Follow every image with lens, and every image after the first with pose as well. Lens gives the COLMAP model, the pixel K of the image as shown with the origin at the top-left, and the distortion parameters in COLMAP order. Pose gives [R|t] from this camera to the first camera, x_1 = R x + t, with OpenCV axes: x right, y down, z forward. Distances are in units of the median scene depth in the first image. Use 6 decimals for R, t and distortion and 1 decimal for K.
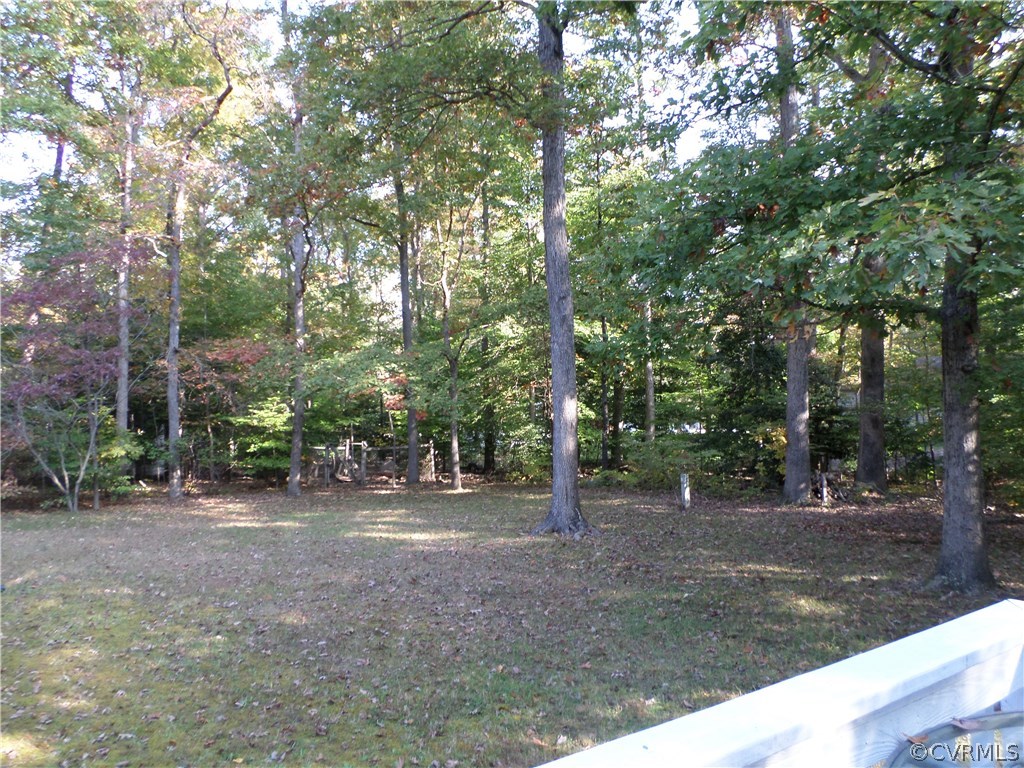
lens RADIAL K [[778.0, 0, 509.2], [0, 778.0, 390.3], [0, 0, 1]] dist [-0.001094, -0.019882]
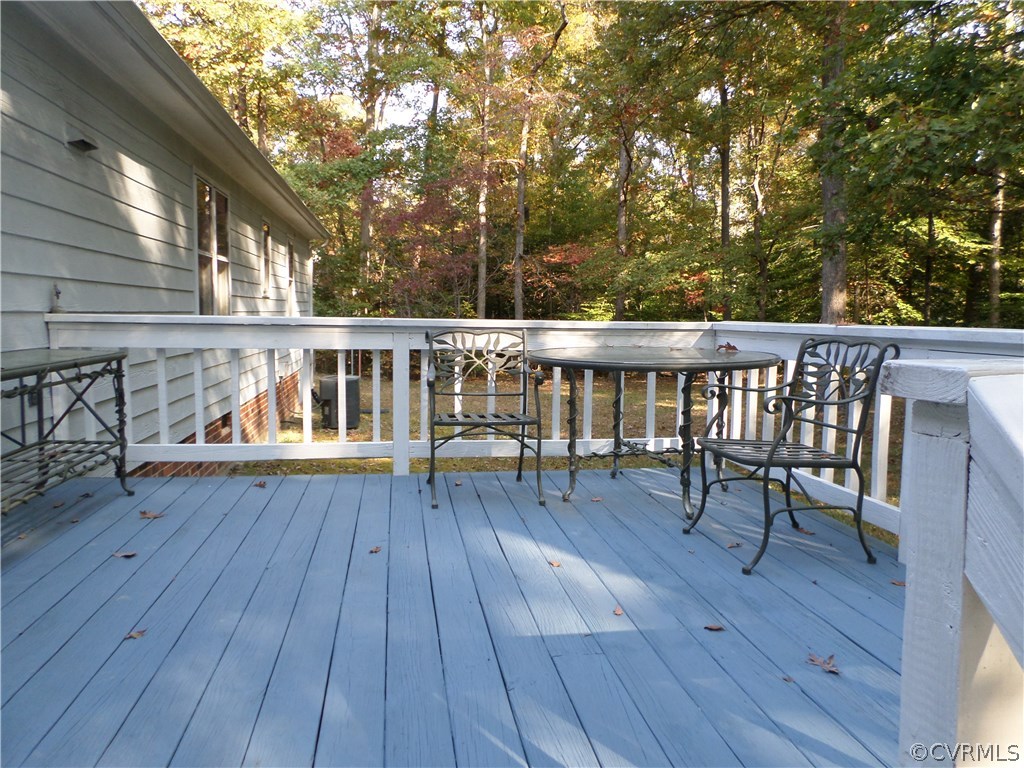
lens RADIAL K [[778.0, 0, 512.0], [0, 778.0, 380.9], [0, 0, 1]] dist [-0.001094, -0.019882]
pose [[0.900852, 0.047764, -0.431491, 0.080623], [-0.004497, 0.994903, 0.100741, 0.017329], [0.434103, -0.088812, 0.896475, -0.094584]]
